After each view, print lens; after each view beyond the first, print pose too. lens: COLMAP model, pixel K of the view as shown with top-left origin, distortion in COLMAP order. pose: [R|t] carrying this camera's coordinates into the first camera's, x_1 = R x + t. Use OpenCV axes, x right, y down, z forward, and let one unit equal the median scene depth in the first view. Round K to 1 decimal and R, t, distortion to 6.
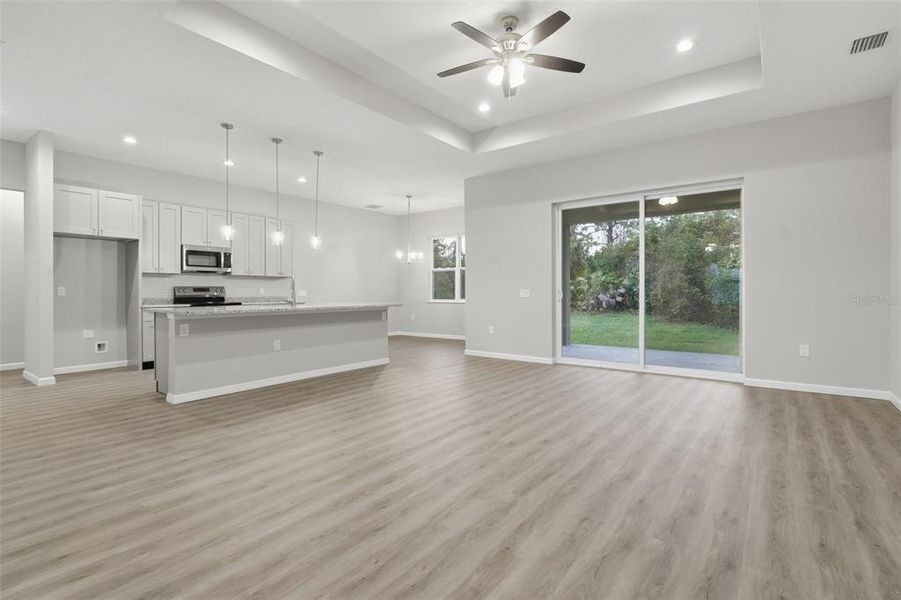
lens RADIAL K [[417.3, 0, 448.6], [0, 417.3, 296.1], [0, 0, 1]] dist [0.000910, -0.001373]
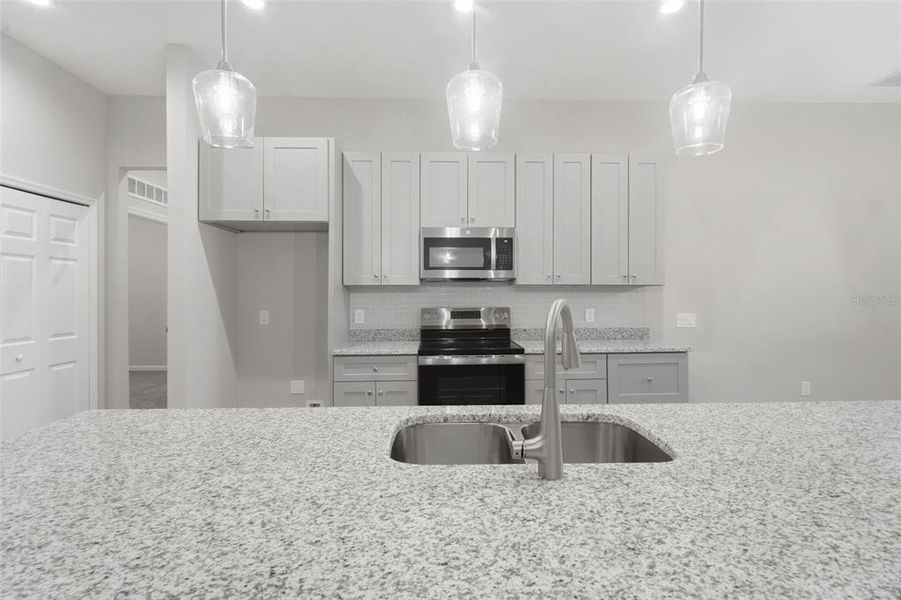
lens RADIAL K [[417.3, 0, 448.6], [0, 417.3, 296.1], [0, 0, 1]] dist [0.000910, -0.001373]
pose [[0.627901, 0.002995, -0.778288, -0.203361], [-0.006781, 0.999976, -0.001622, -0.036889], [0.778264, 0.006296, 0.627906, 0.660694]]
